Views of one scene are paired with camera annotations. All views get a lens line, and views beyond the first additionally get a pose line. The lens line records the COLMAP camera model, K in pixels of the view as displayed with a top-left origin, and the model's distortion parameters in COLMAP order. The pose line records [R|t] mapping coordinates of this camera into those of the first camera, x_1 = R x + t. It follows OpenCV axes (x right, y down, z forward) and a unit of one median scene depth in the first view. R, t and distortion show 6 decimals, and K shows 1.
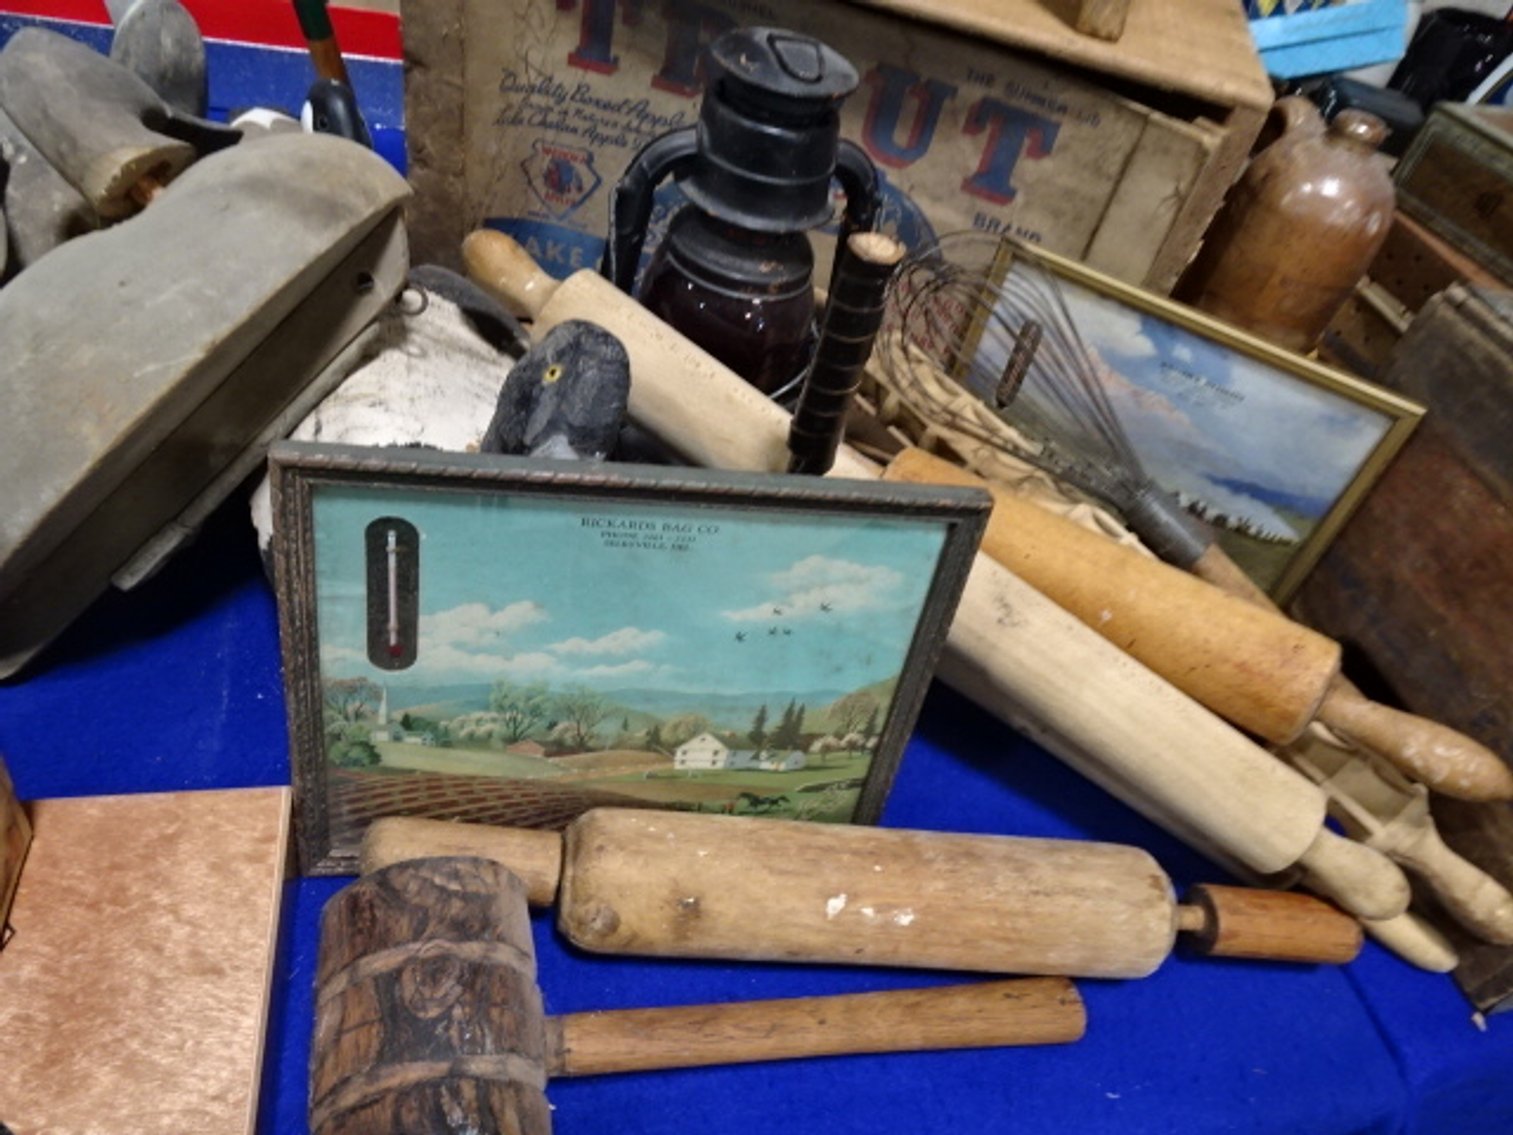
lens RADIAL K [[1092.0, 0, 754.9], [0, 1092.0, 546.7], [0, 0, 1]] dist [0.010014, 0.004863]
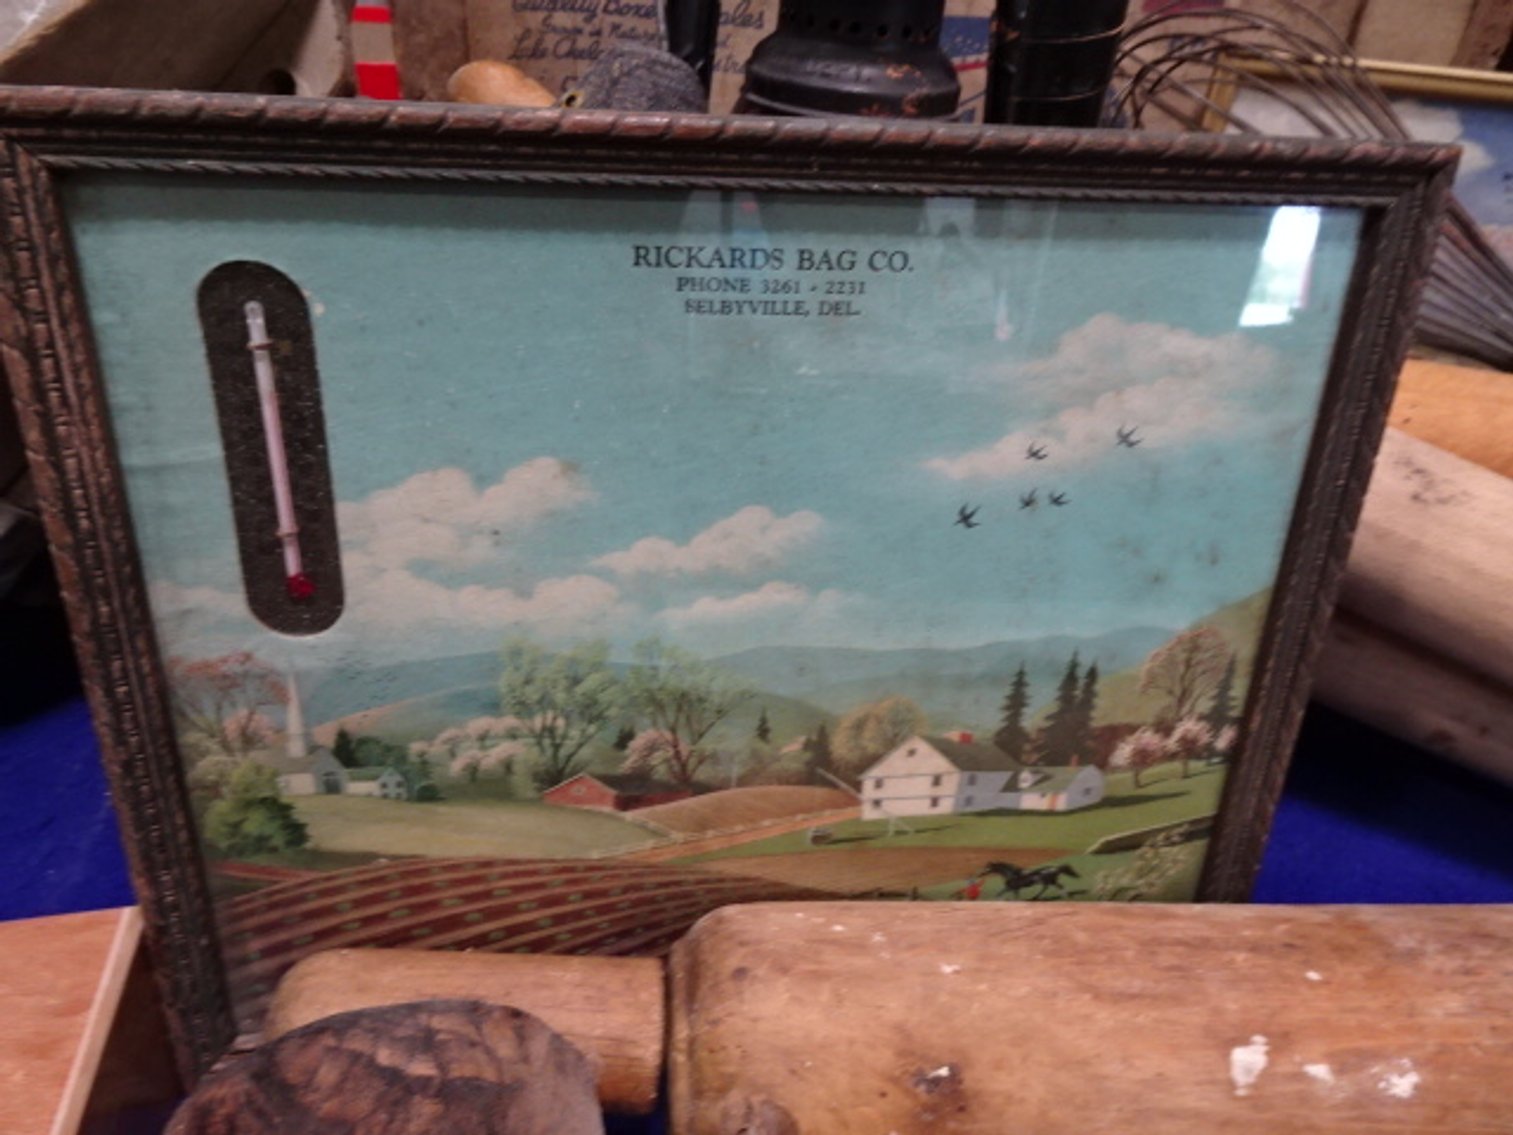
lens RADIAL K [[1092.0, 0, 754.9], [0, 1092.0, 546.7], [0, 0, 1]] dist [0.010014, 0.004863]
pose [[0.989583, -0.121520, -0.077189, -0.073416], [0.105207, 0.976436, -0.188427, 0.181029], [0.098268, 0.178343, 0.979049, 0.485155]]
